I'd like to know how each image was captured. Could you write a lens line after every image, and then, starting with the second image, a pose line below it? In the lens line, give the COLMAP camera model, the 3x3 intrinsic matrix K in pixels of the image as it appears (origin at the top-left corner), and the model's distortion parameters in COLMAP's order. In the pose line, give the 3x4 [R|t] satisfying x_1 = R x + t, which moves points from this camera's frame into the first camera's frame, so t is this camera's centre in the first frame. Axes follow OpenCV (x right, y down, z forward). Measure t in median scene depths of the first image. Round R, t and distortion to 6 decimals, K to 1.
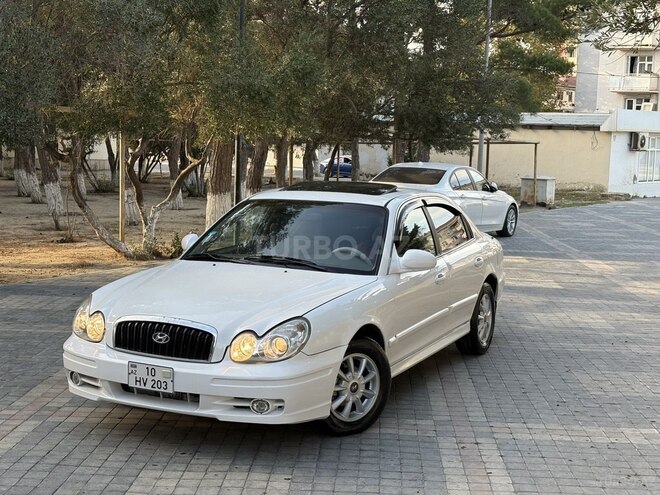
lens RADIAL K [[991.1, 0, 332.9], [0, 991.1, 255.8], [0, 0, 1]] dist [0.209801, -0.891564]
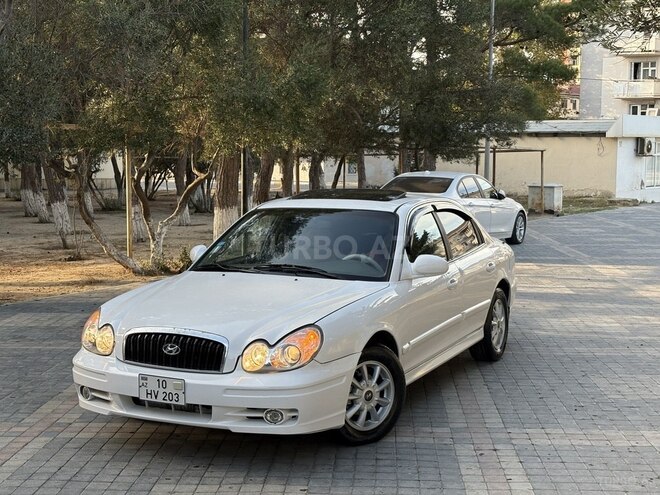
lens RADIAL K [[991.1, 0, 332.9], [0, 991.1, 255.8], [0, 0, 1]] dist [0.209801, -0.891564]
pose [[0.999685, -0.023923, -0.007595, -0.001697], [0.023817, 0.999622, -0.013762, 0.003830], [0.007922, 0.013577, 0.999876, 0.008037]]
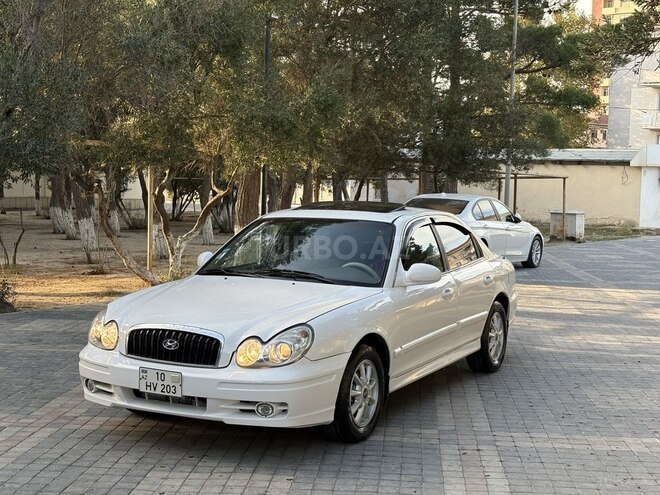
lens RADIAL K [[989.7, 0, 330.0], [0, 989.7, 247.5], [0, 0, 1]] dist [0.226918, -0.933864]
pose [[0.999327, -0.003326, -0.036537, 0.016859], [0.001582, 0.998863, -0.047654, 0.016242], [0.036654, 0.047564, 0.998195, -0.019327]]
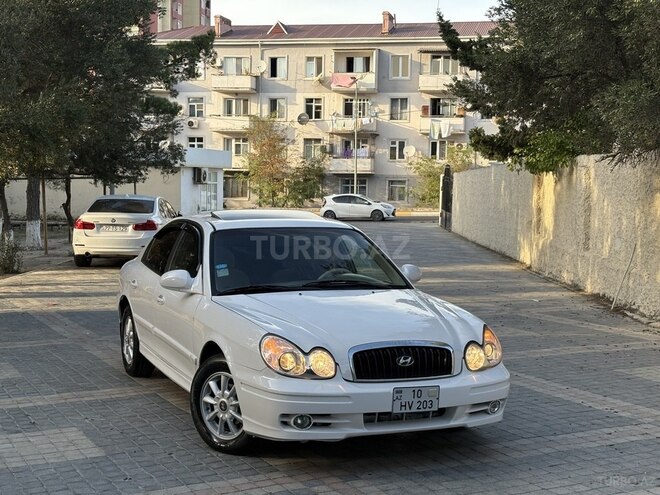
lens RADIAL K [[988.7, 0, 333.1], [0, 988.7, 248.4], [0, 0, 1]] dist [0.220438, -0.867615]
pose [[0.649655, -0.051716, 0.758468, -0.519253], [0.085062, 0.996363, -0.004922, -0.018175], [-0.755455, 0.067715, 0.651692, 0.201063]]
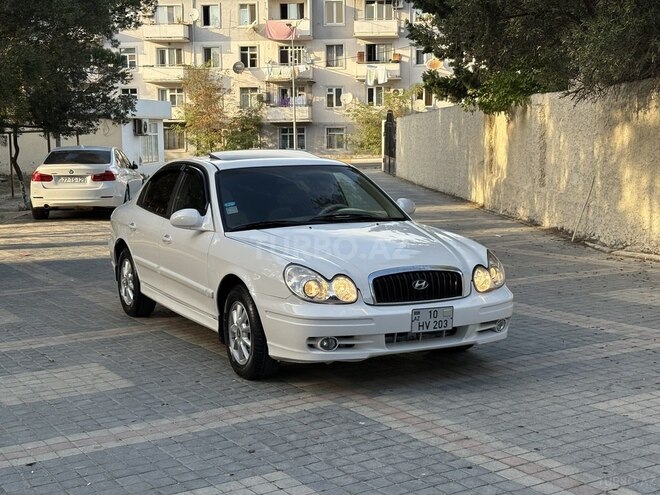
lens RADIAL K [[988.9, 0, 326.5], [0, 988.9, 246.7], [0, 0, 1]] dist [0.242098, -1.012308]
pose [[0.599346, -0.109725, 0.792934, -0.571704], [0.116612, 0.991962, 0.049125, -0.012753], [-0.791951, 0.063023, 0.607324, 0.220769]]
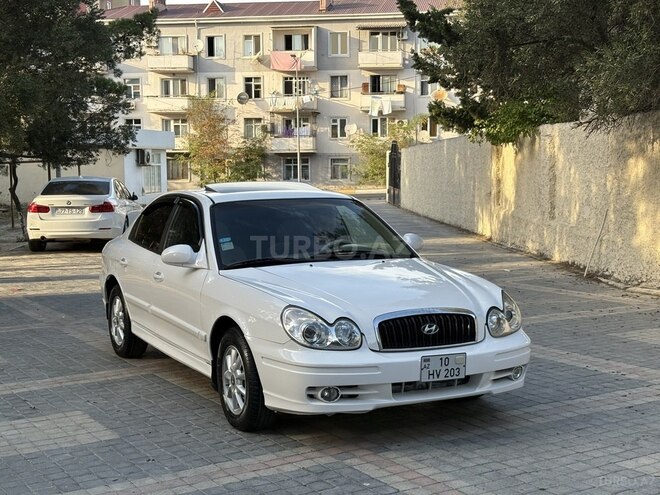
lens RADIAL K [[988.9, 0, 326.5], [0, 988.9, 246.7], [0, 0, 1]] dist [0.242098, -1.012308]
pose [[0.602905, -0.083941, 0.793384, -0.535891], [0.113853, 0.993324, 0.018577, -0.015955], [-0.789647, 0.079129, 0.608437, 0.245803]]
